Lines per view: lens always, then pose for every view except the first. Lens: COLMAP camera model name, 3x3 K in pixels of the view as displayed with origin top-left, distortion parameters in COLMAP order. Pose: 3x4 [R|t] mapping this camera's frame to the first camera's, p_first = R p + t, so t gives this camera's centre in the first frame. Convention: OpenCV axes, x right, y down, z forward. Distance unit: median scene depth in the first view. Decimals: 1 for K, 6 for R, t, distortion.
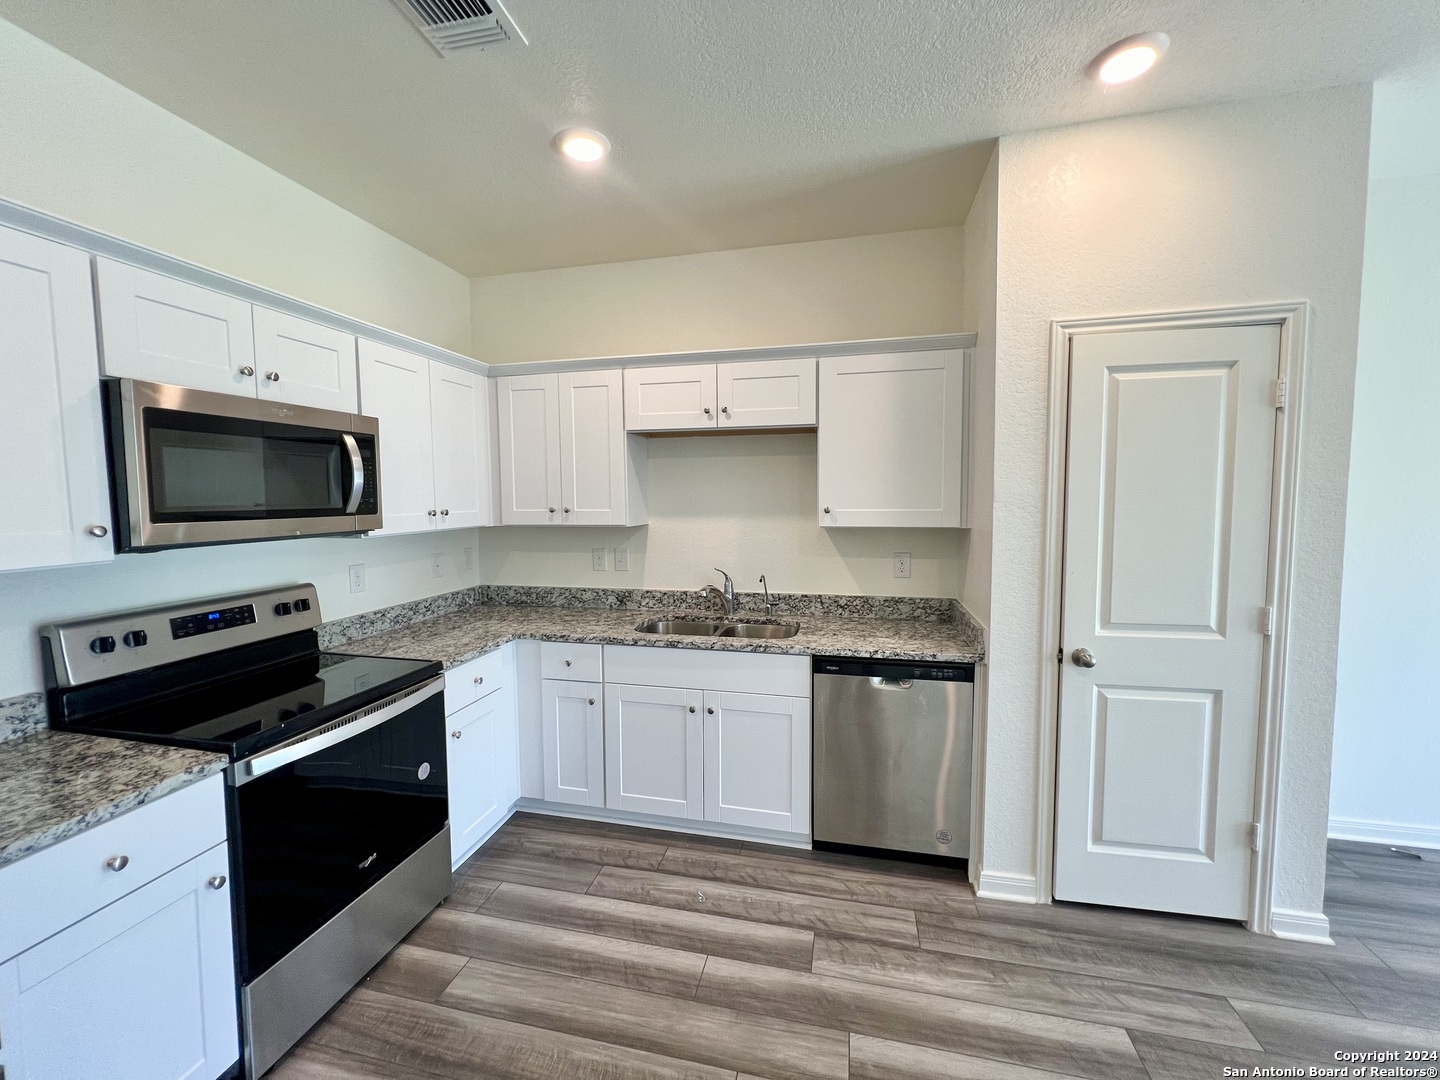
lens RADIAL K [[579.4, 0, 720.0], [0, 579.4, 535.3], [0, 0, 1]] dist [-0.001907, 0.000388]
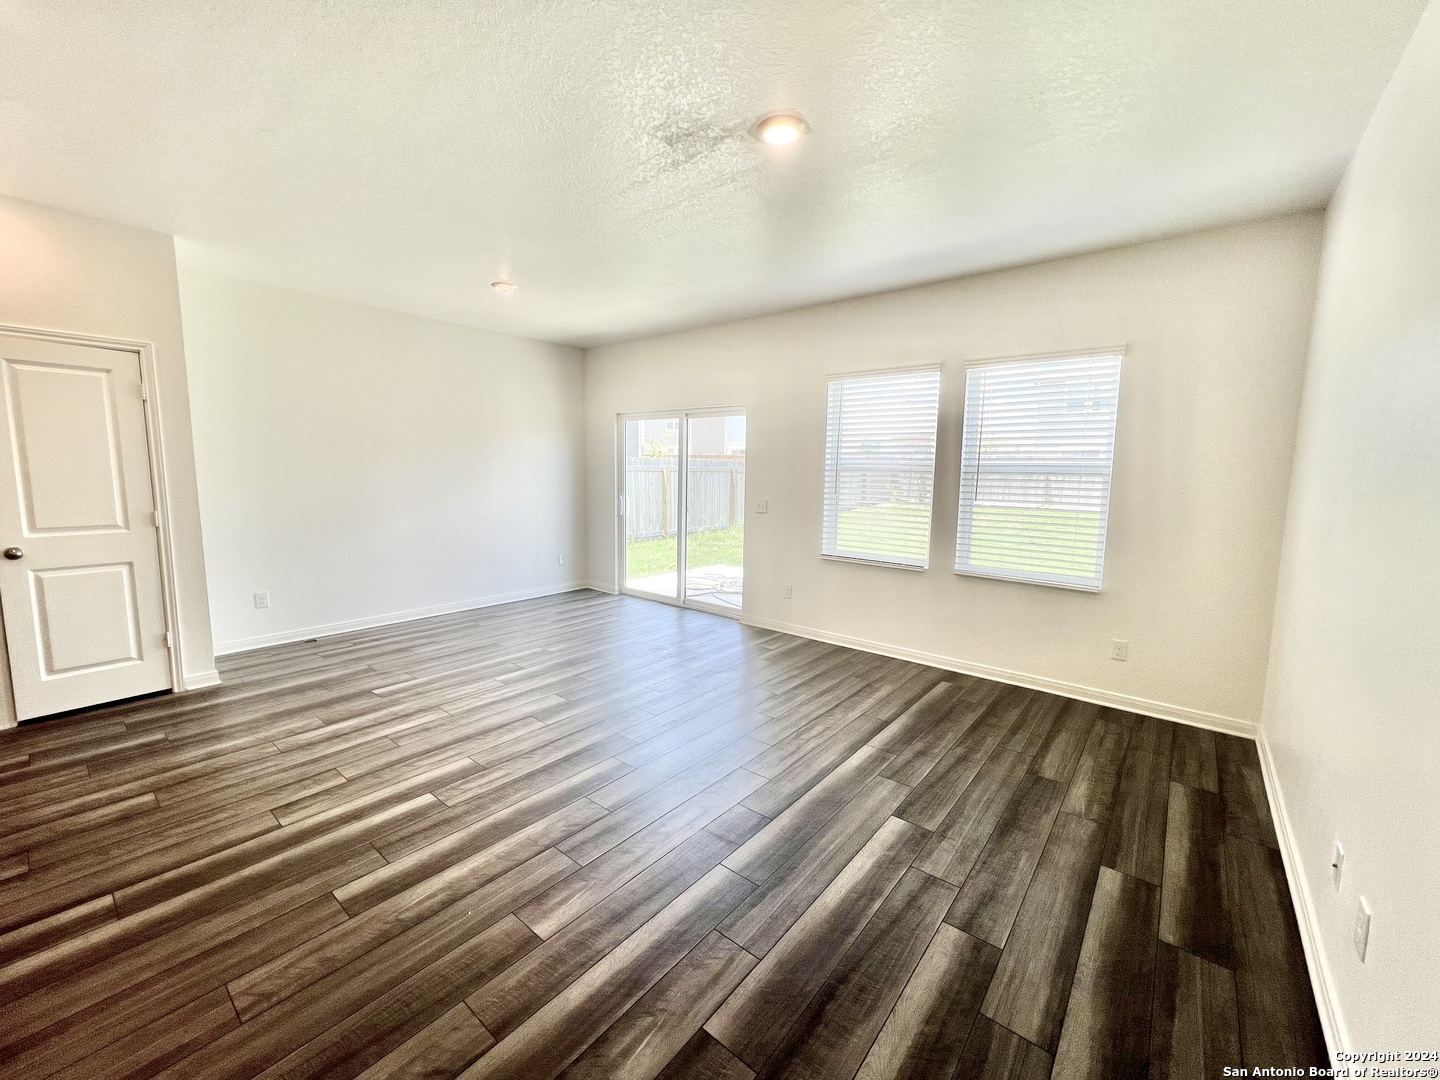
lens RADIAL K [[579.4, 0, 719.2], [0, 579.4, 536.3], [0, 0, 1]] dist [-0.001907, 0.000388]
pose [[0.444037, -0.087789, 0.891698, 0.105393], [0.046652, 0.996104, 0.074837, 0.138176], [-0.894793, 0.008369, 0.446402, -1.279594]]
